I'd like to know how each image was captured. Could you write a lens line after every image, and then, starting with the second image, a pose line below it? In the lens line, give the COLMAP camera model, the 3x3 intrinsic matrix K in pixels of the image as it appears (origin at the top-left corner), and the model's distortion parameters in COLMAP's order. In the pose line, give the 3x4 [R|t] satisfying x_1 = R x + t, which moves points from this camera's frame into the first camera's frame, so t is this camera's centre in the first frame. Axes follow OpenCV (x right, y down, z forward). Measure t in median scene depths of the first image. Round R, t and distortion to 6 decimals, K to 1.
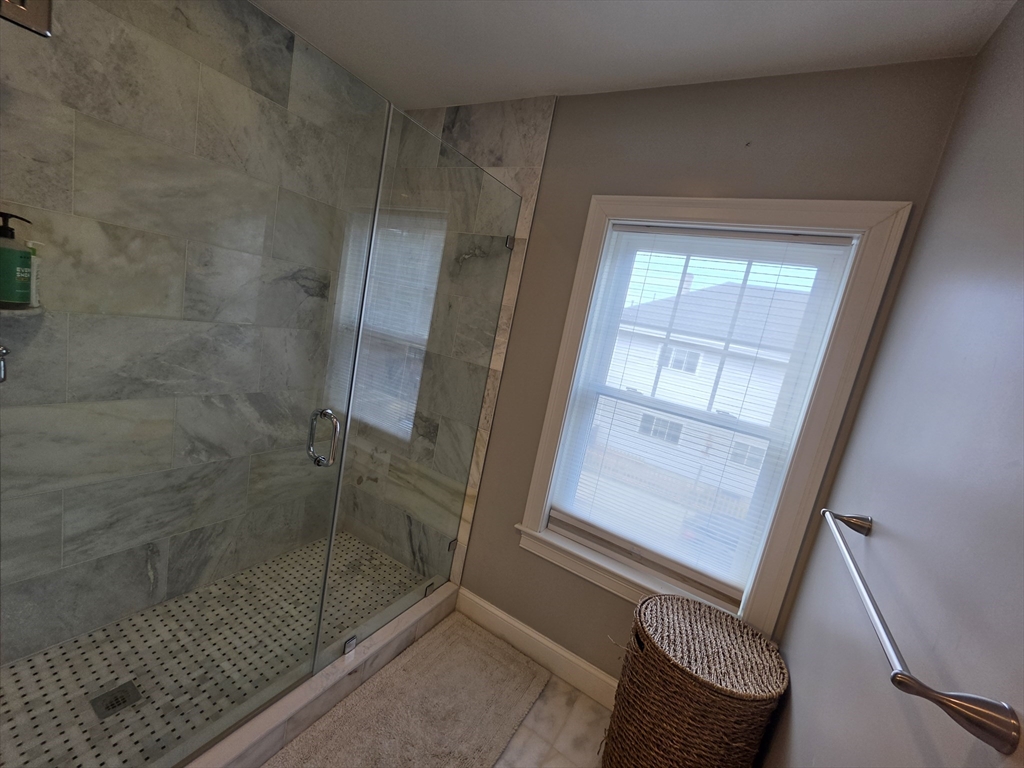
lens RADIAL K [[411.9, 0, 509.7], [0, 411.9, 383.6], [0, 0, 1]] dist [-0.001757, 0.000759]
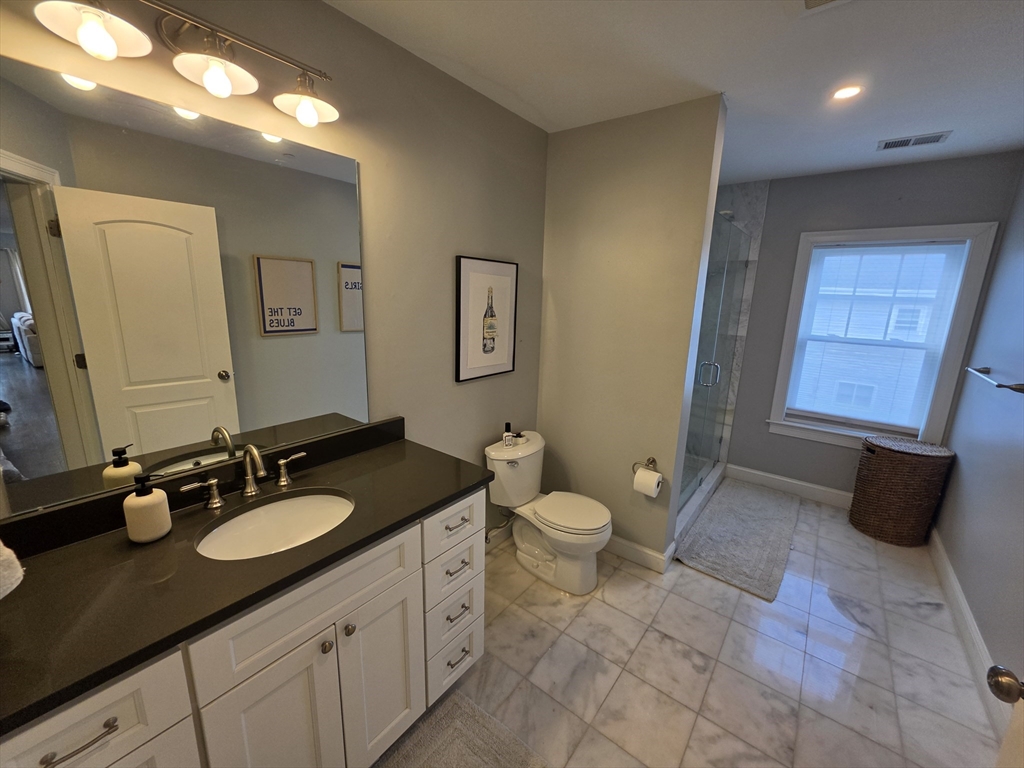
lens RADIAL K [[411.9, 0, 514.1], [0, 411.9, 383.3], [0, 0, 1]] dist [-0.001757, 0.000759]
pose [[0.979926, -0.136183, -0.145601, -0.807380], [0.142690, 0.989142, 0.035170, -0.036391], [0.139230, -0.055239, 0.988718, -0.948025]]
